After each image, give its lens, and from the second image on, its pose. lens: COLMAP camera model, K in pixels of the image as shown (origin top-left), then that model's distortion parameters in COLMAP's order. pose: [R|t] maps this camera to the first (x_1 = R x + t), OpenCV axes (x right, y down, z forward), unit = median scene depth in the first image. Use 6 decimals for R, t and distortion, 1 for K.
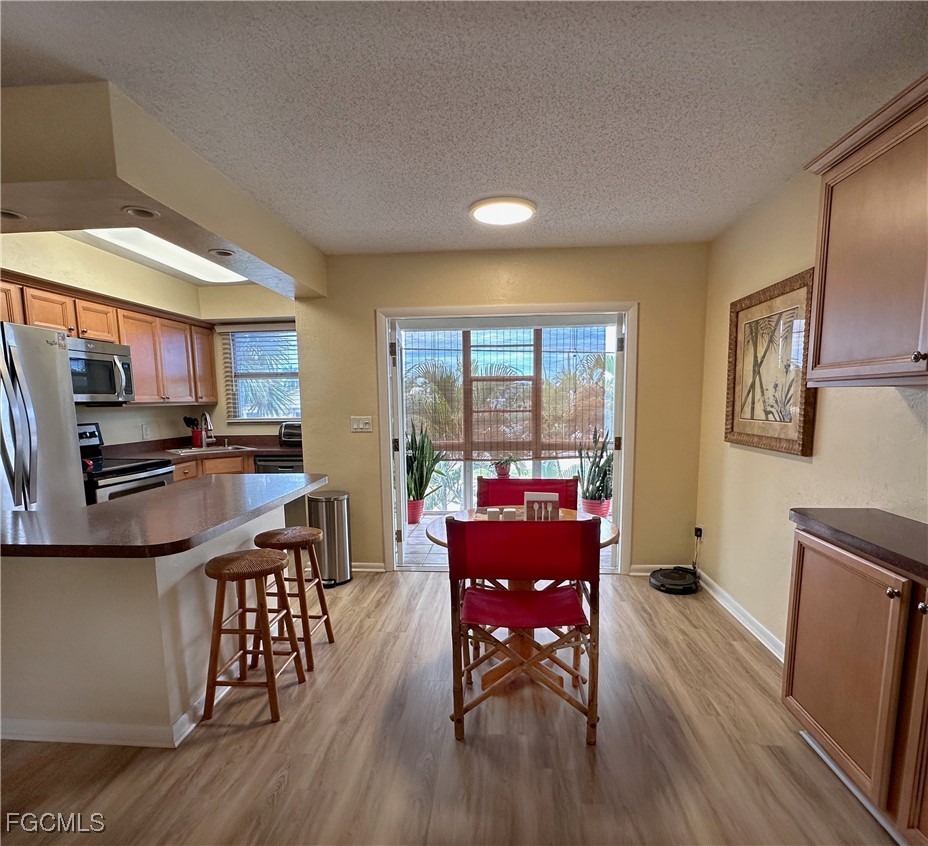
lens RADIAL K [[499.4, 0, 464.2], [0, 499.4, 465.2], [0, 0, 1]] dist [-0.006065, -0.001288]
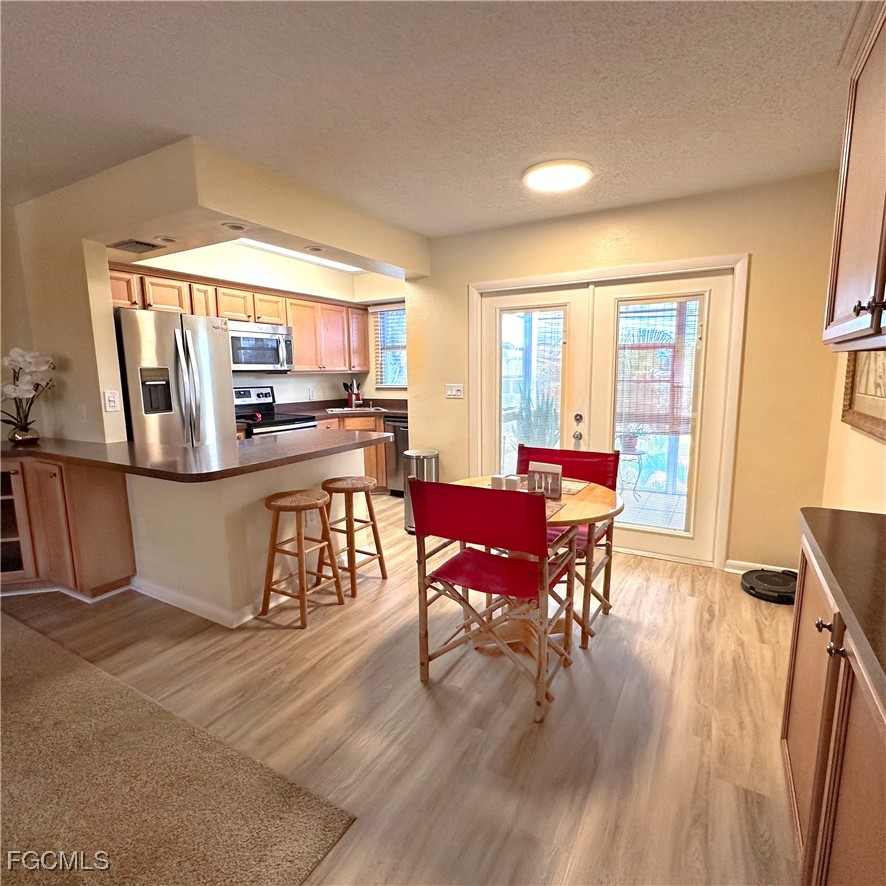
lens RADIAL K [[481.6, 0, 450.0], [0, 481.6, 439.8], [0, 0, 1]] dist [-0.001728, 0.000735]
pose [[0.906296, 0.062584, -0.417984, 0.233017], [-0.055964, 0.998038, 0.028091, -0.004641], [0.418922, -0.002067, 0.908020, 0.035912]]
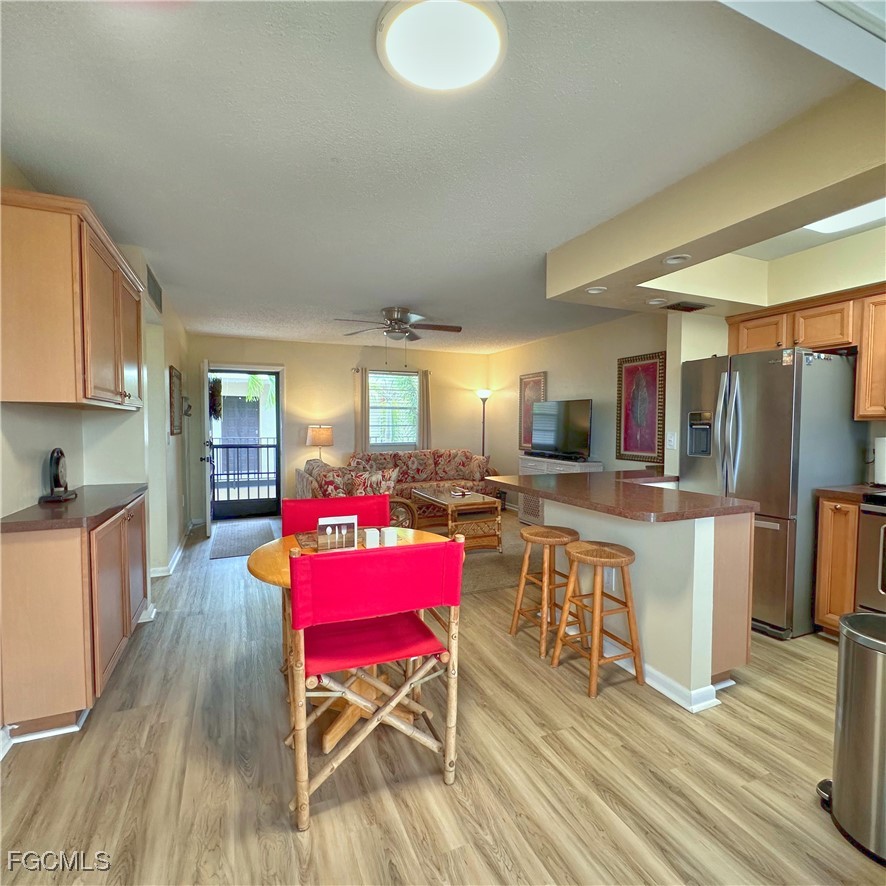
lens RADIAL K [[481.6, 0, 442.5], [0, 481.6, 441.1], [0, 0, 1]] dist [-0.001728, 0.000735]
pose [[-0.888071, 0.024980, -0.459026, 0.233840], [-0.053240, 0.986215, 0.156671, -0.134973], [0.456612, 0.163573, -0.874499, 1.111634]]
